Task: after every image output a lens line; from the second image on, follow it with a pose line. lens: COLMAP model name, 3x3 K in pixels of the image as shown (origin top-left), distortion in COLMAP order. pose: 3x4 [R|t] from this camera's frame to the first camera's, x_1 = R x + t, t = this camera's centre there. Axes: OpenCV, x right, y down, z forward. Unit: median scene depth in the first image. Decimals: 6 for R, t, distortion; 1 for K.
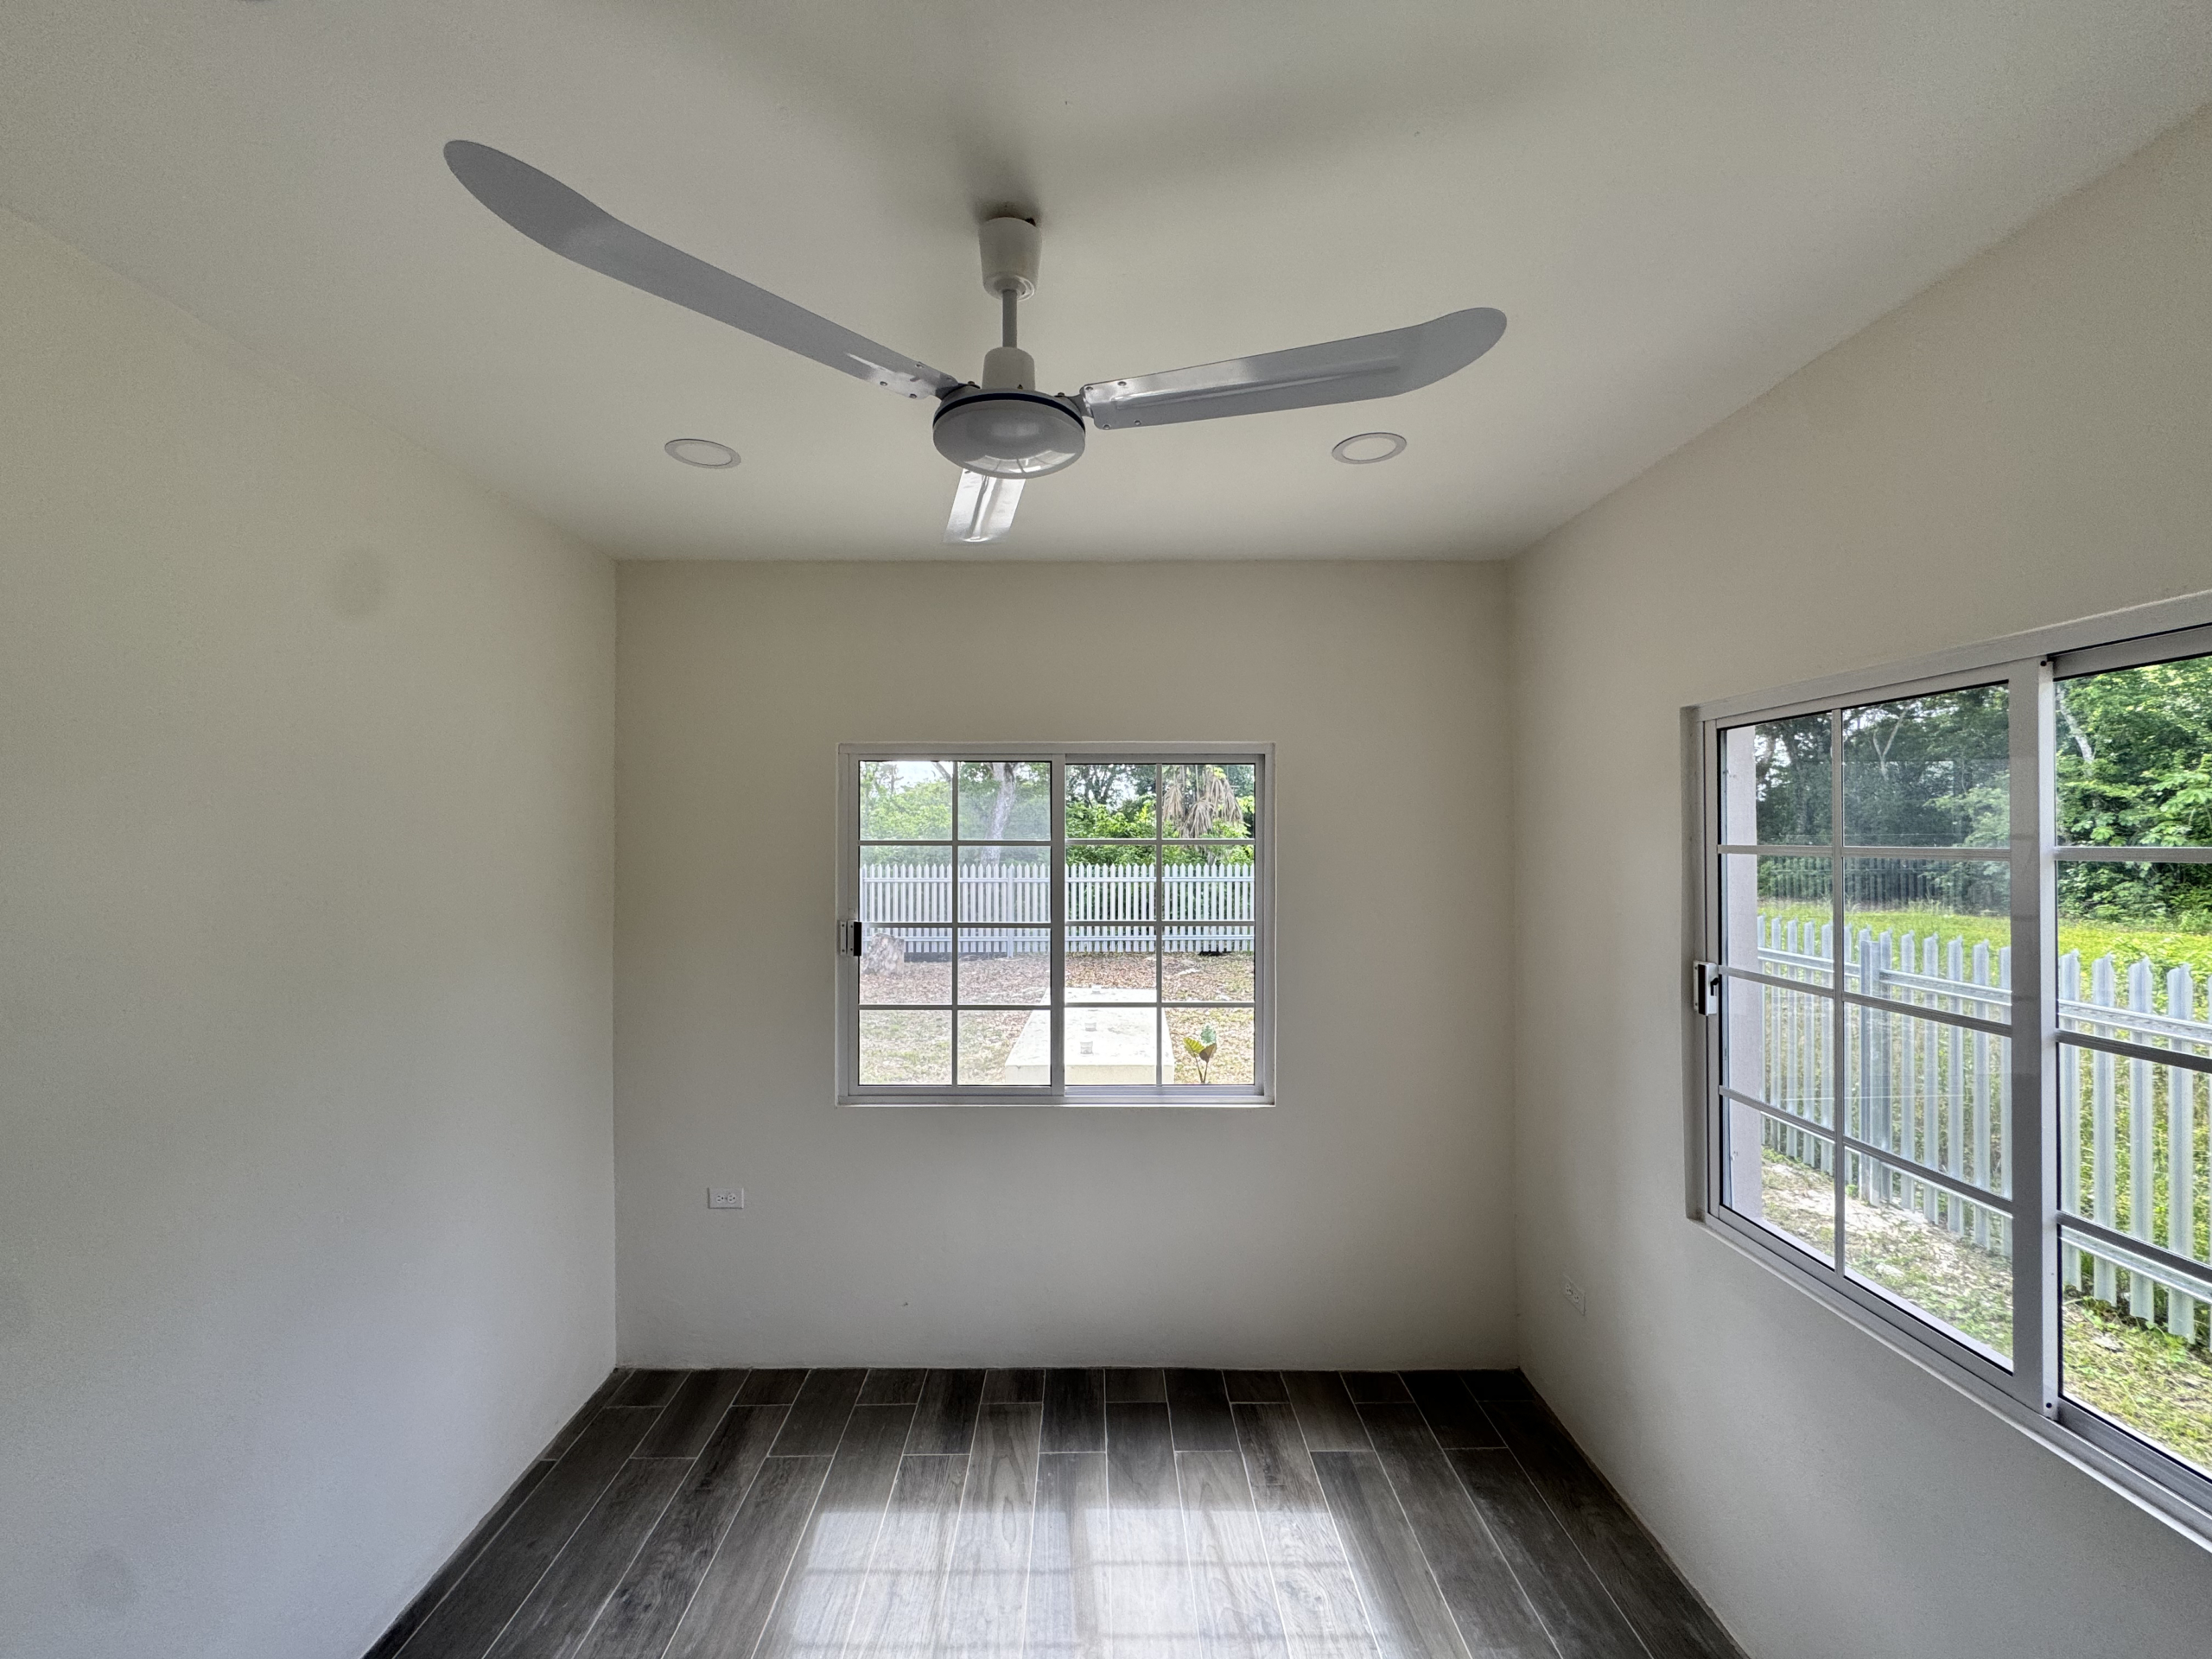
lens RADIAL K [[891.6, 0, 1116.7], [0, 891.6, 818.0], [0, 0, 1]] dist [-0.006953, 0.002166]
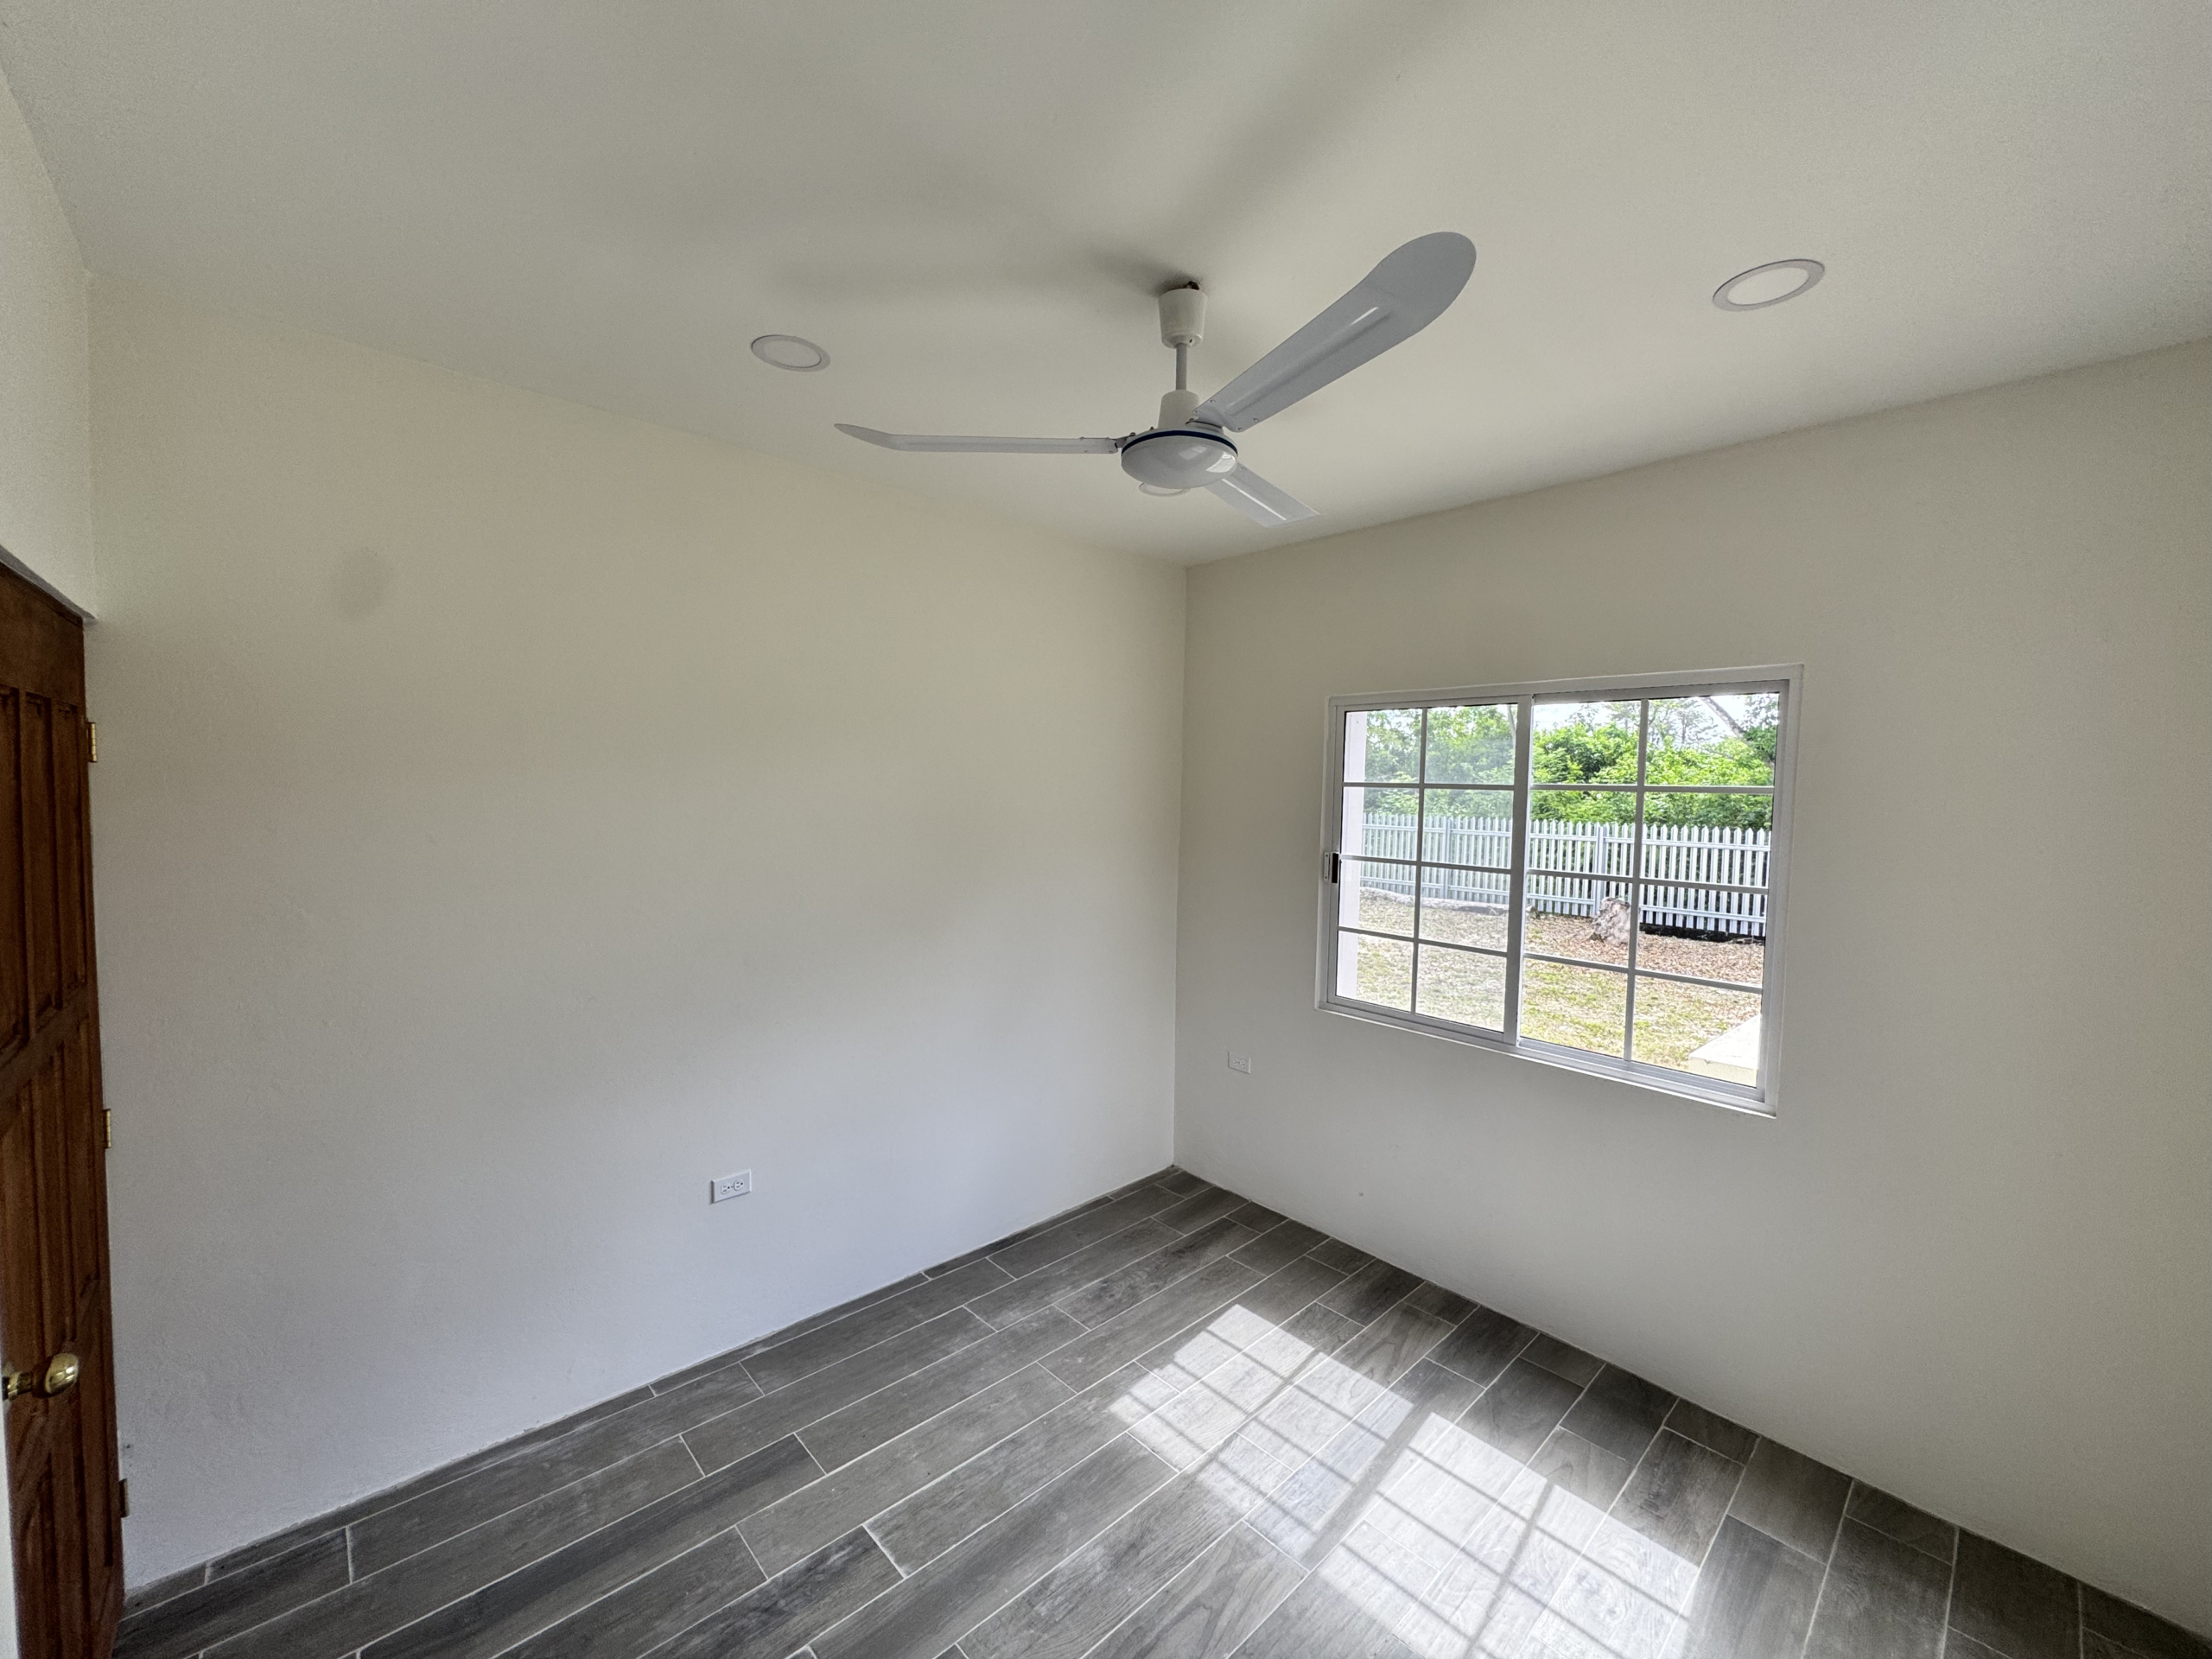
lens RADIAL K [[891.6, 0, 1091.7], [0, 891.6, 811.6], [0, 0, 1]] dist [-0.006953, 0.002166]
pose [[0.666384, 0.039913, -0.744539, 0.361842], [-0.006312, 0.998832, 0.047896, 0.010704], [0.745582, -0.027218, 0.665858, 0.008498]]
